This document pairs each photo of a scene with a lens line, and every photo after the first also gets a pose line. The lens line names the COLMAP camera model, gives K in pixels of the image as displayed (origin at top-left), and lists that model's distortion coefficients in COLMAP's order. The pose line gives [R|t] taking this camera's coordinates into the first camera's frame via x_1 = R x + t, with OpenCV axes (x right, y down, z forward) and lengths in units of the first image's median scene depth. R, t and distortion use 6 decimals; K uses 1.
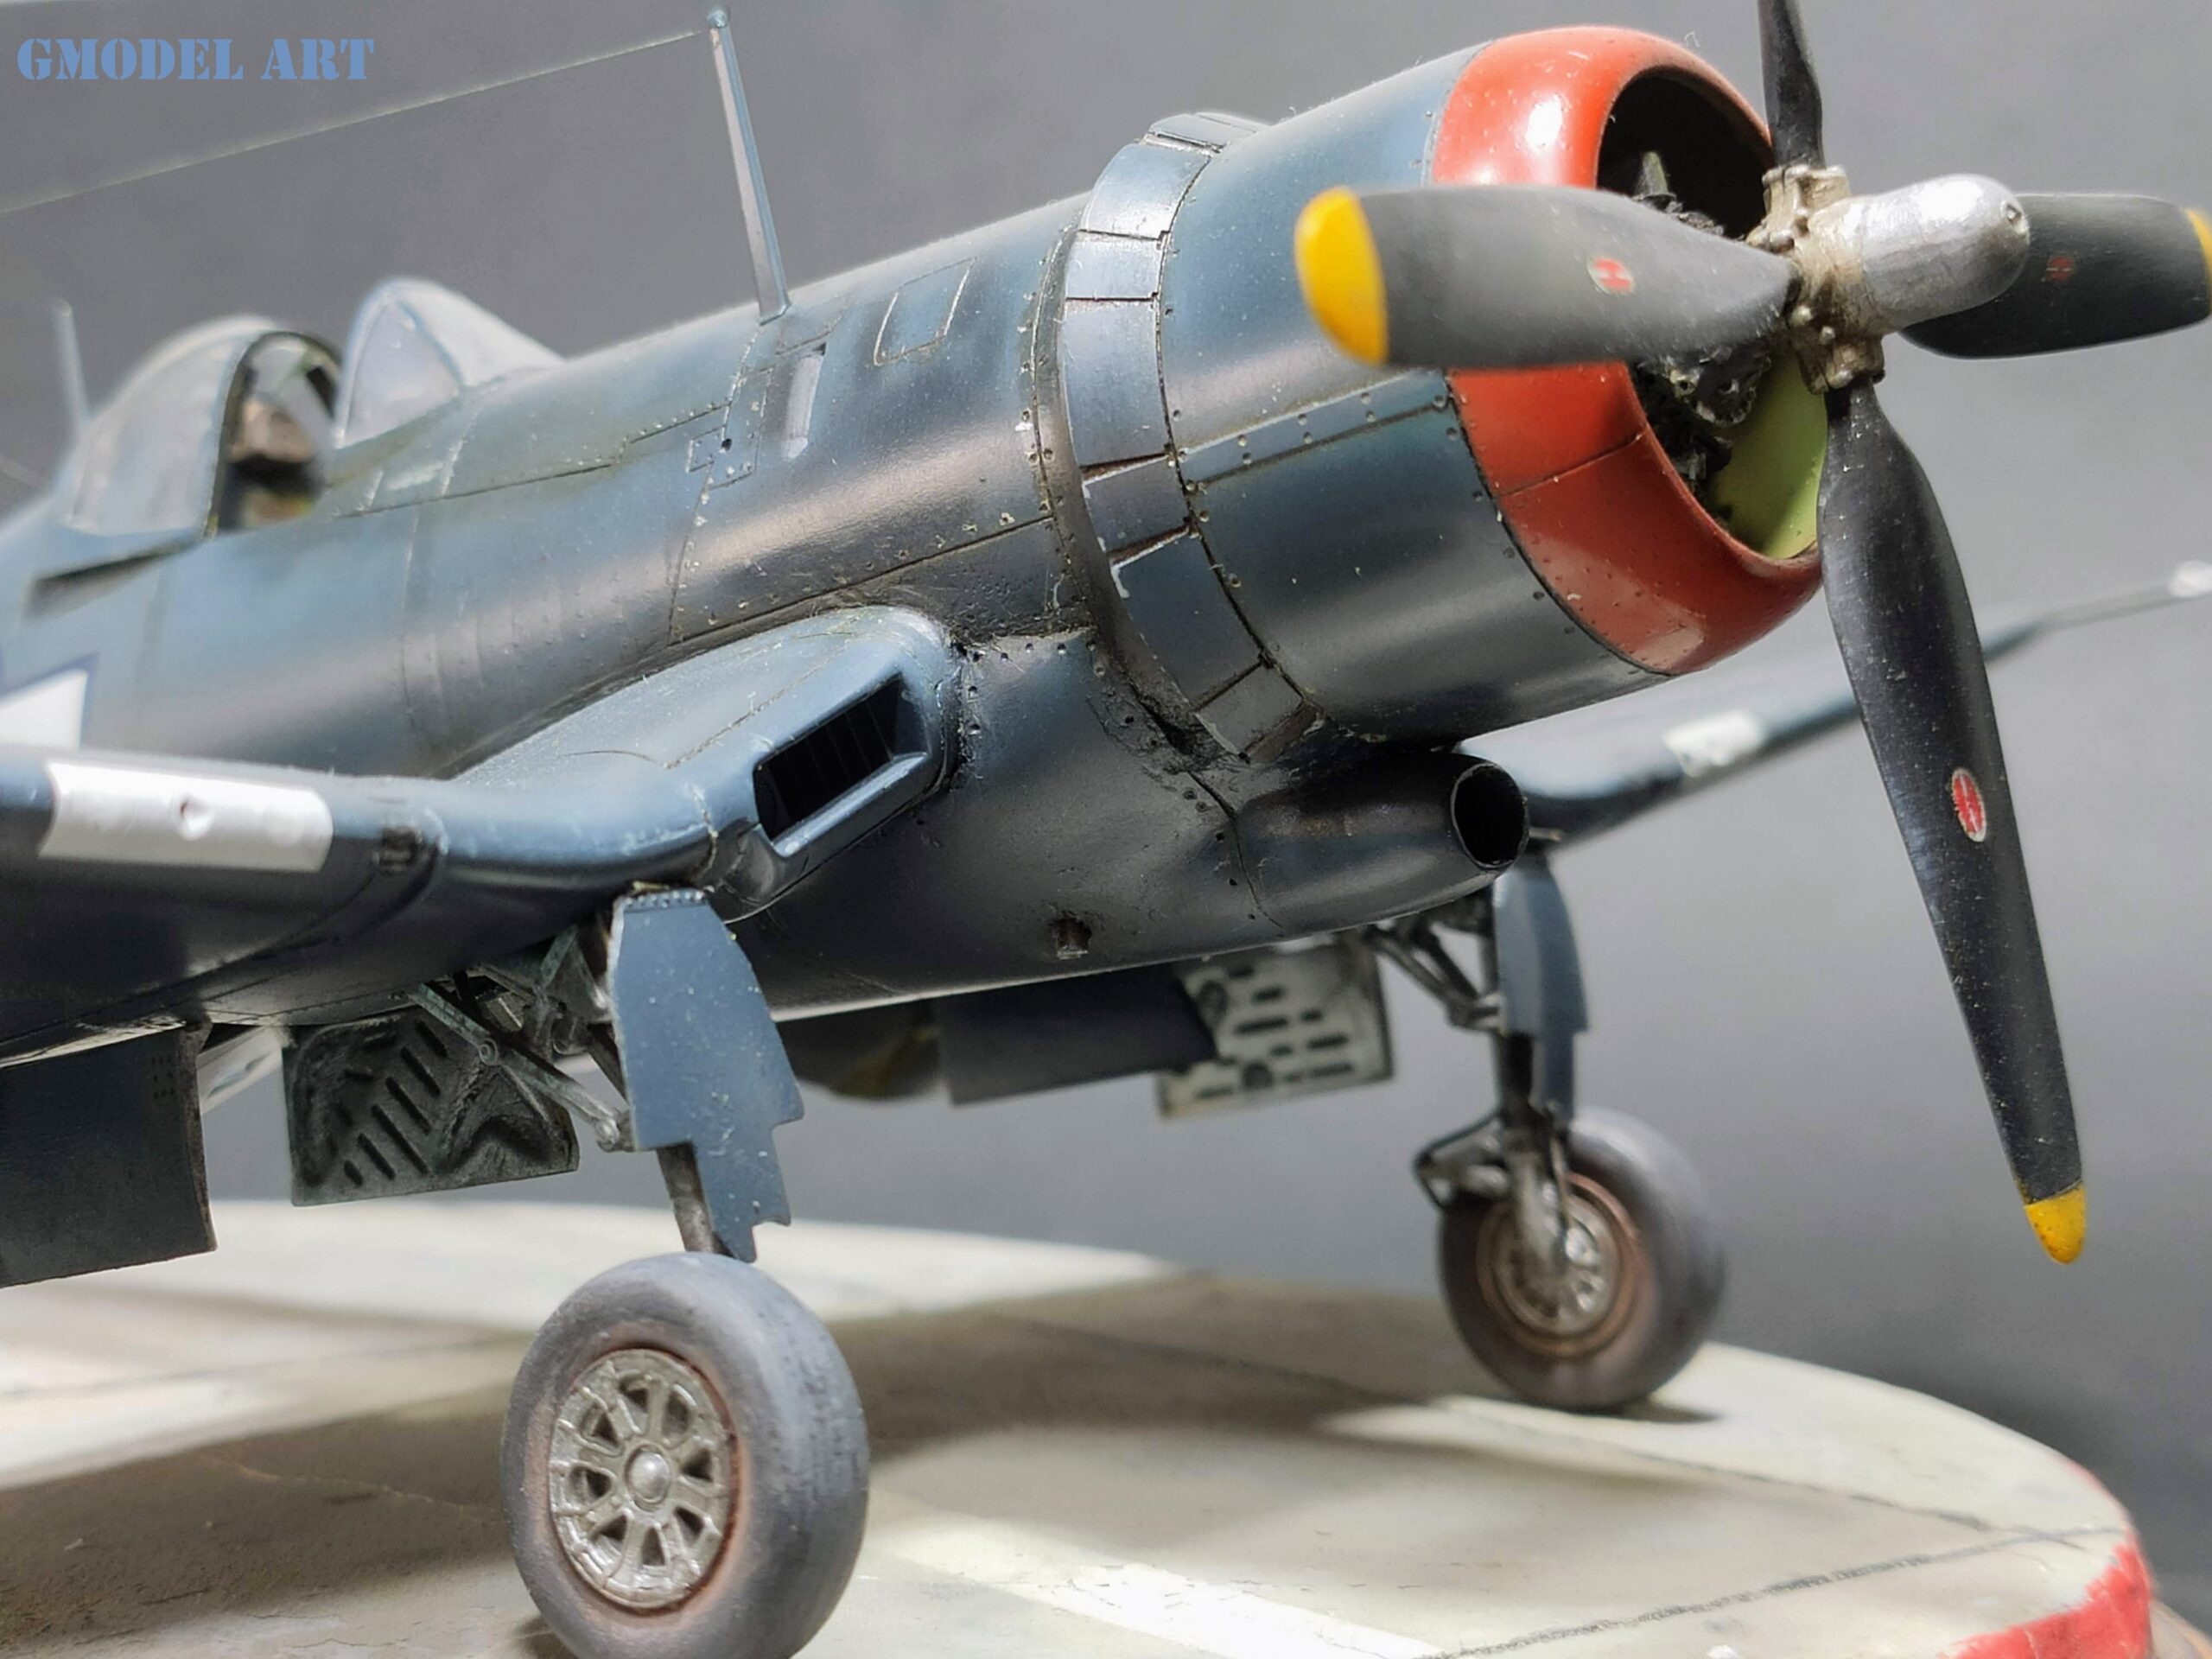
lens RADIAL K [[3442.6, 0, 1028.7], [0, 3442.6, 834.1], [0, 0, 1]] dist [0.041649, 0.000000]
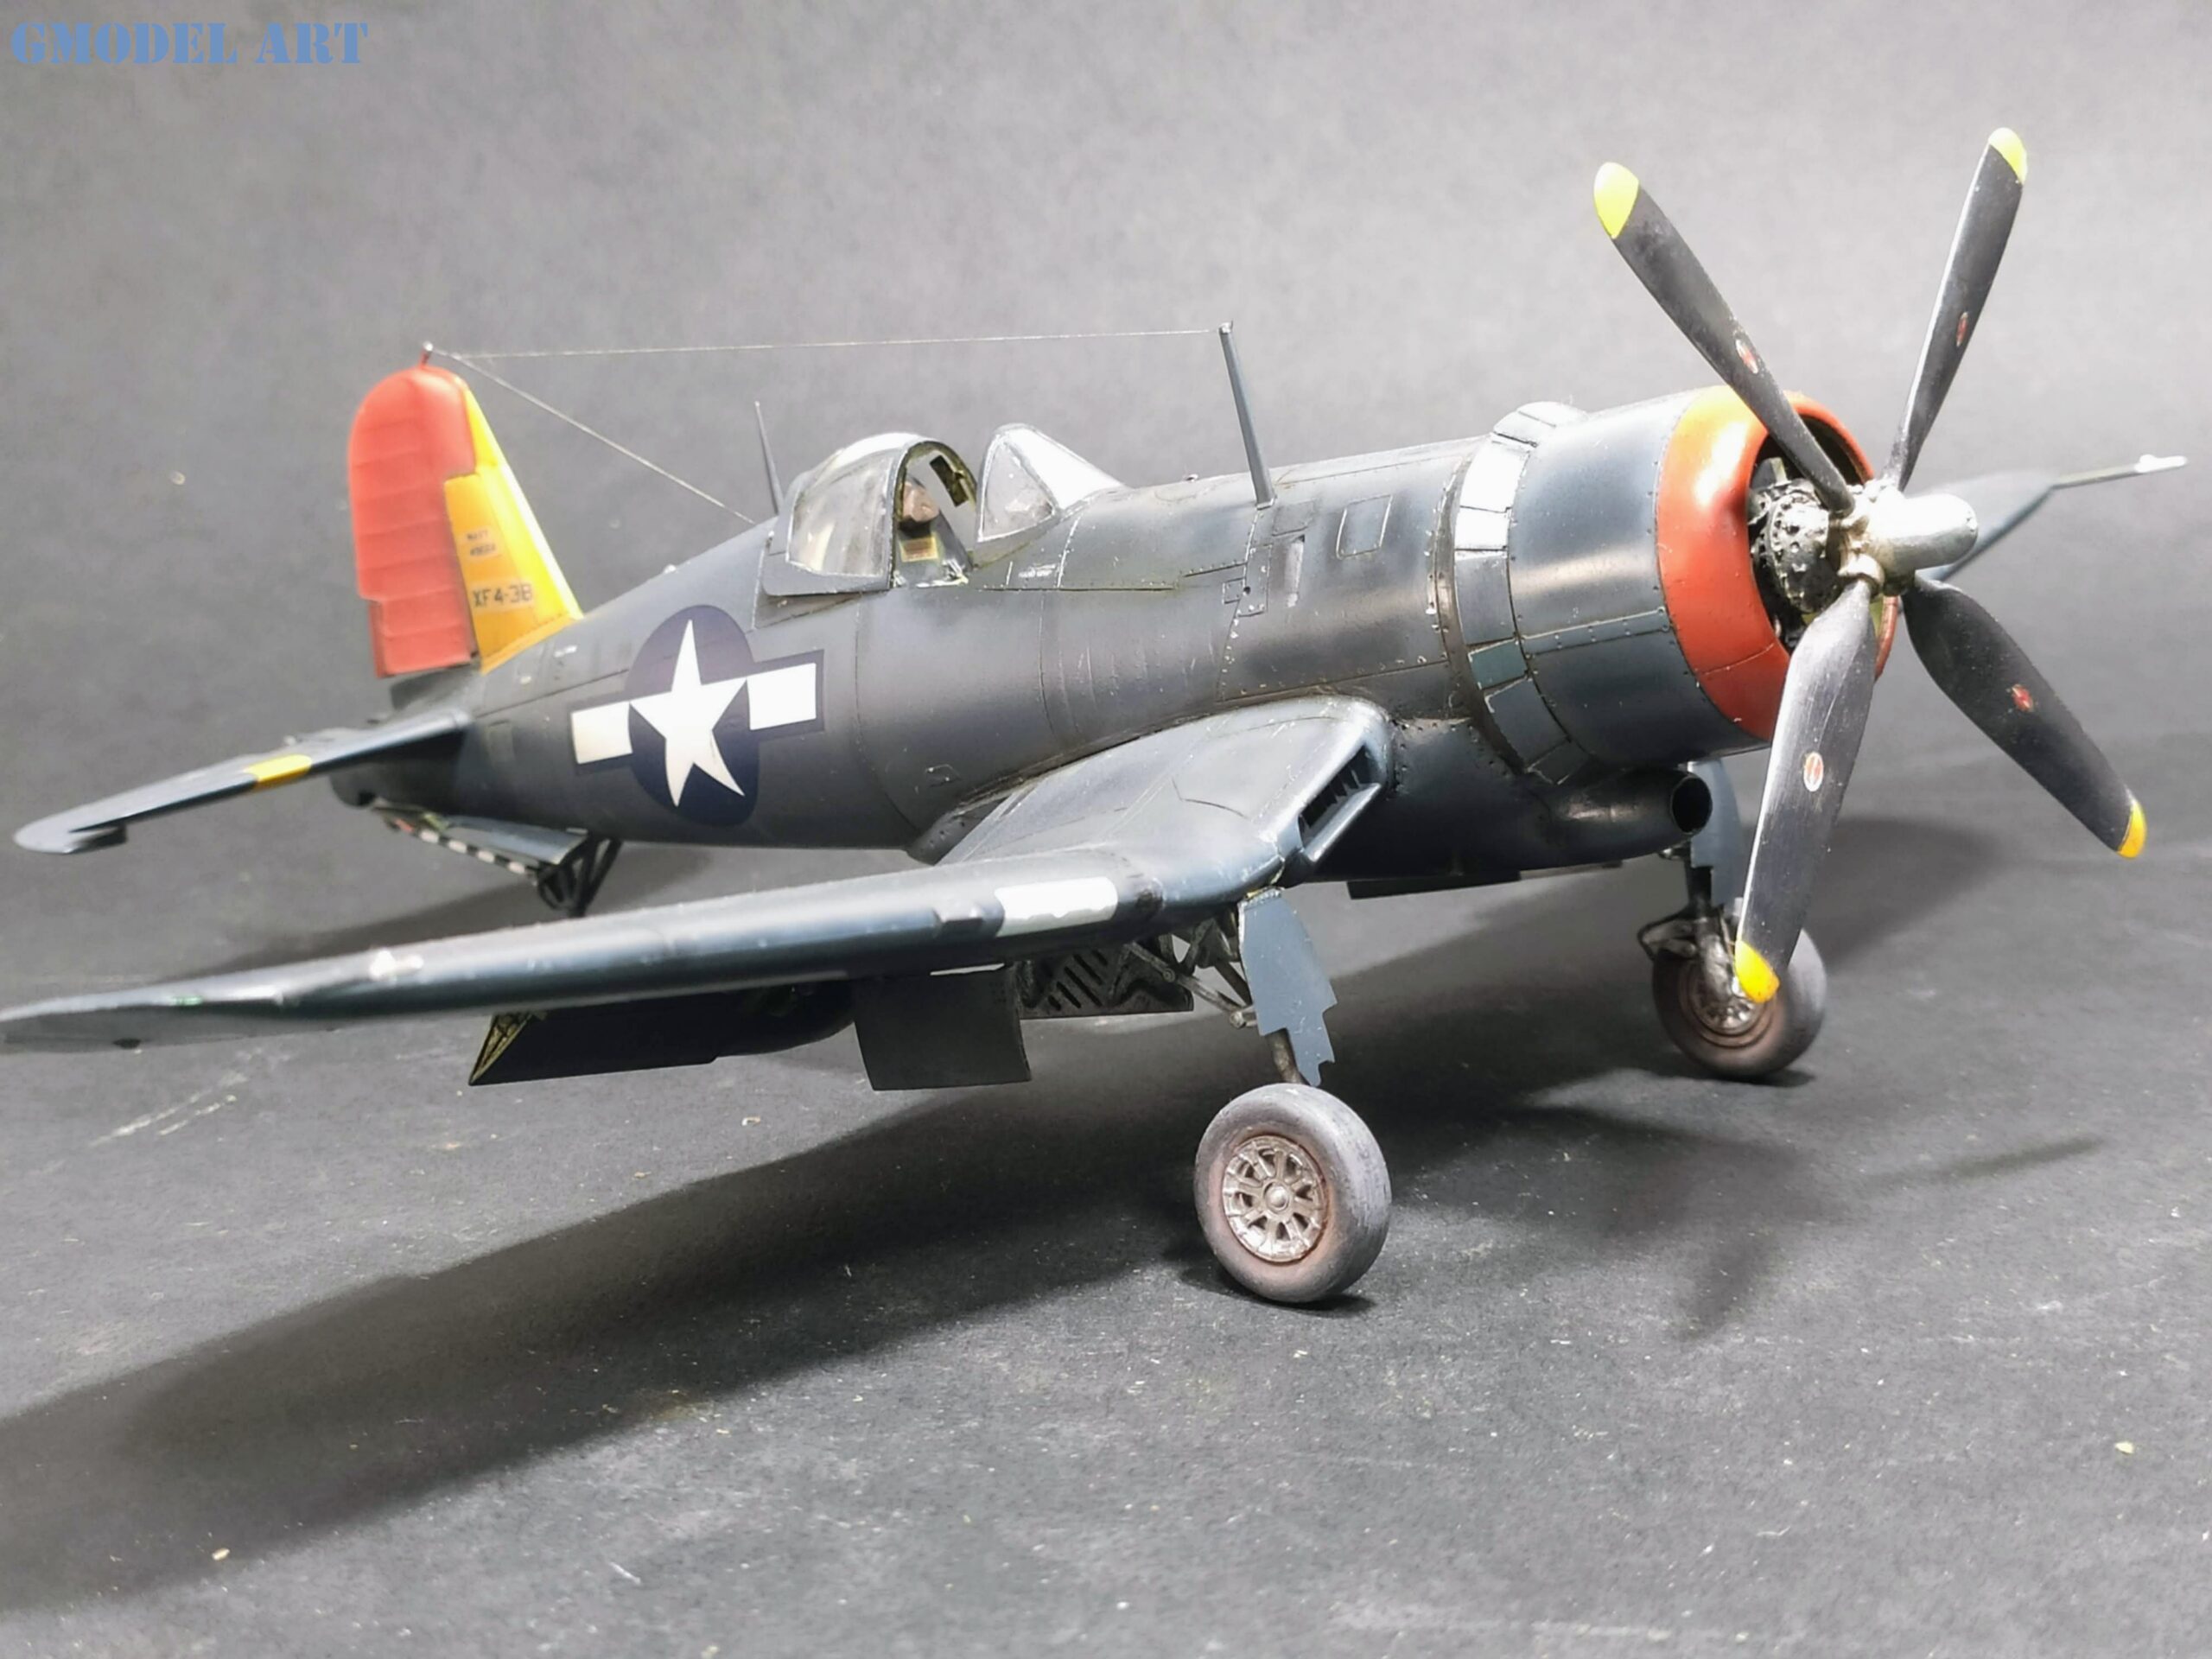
lens RADIAL K [[3442.6, 0, 1043.3], [0, 3442.6, 852.4], [0, 0, 1]] dist [0.041649, 0.000000]
pose [[0.998466, -0.039685, -0.038618, -0.138372], [0.046127, 0.981924, 0.183570, -0.331042], [0.030635, -0.185069, 0.982248, -0.804374]]
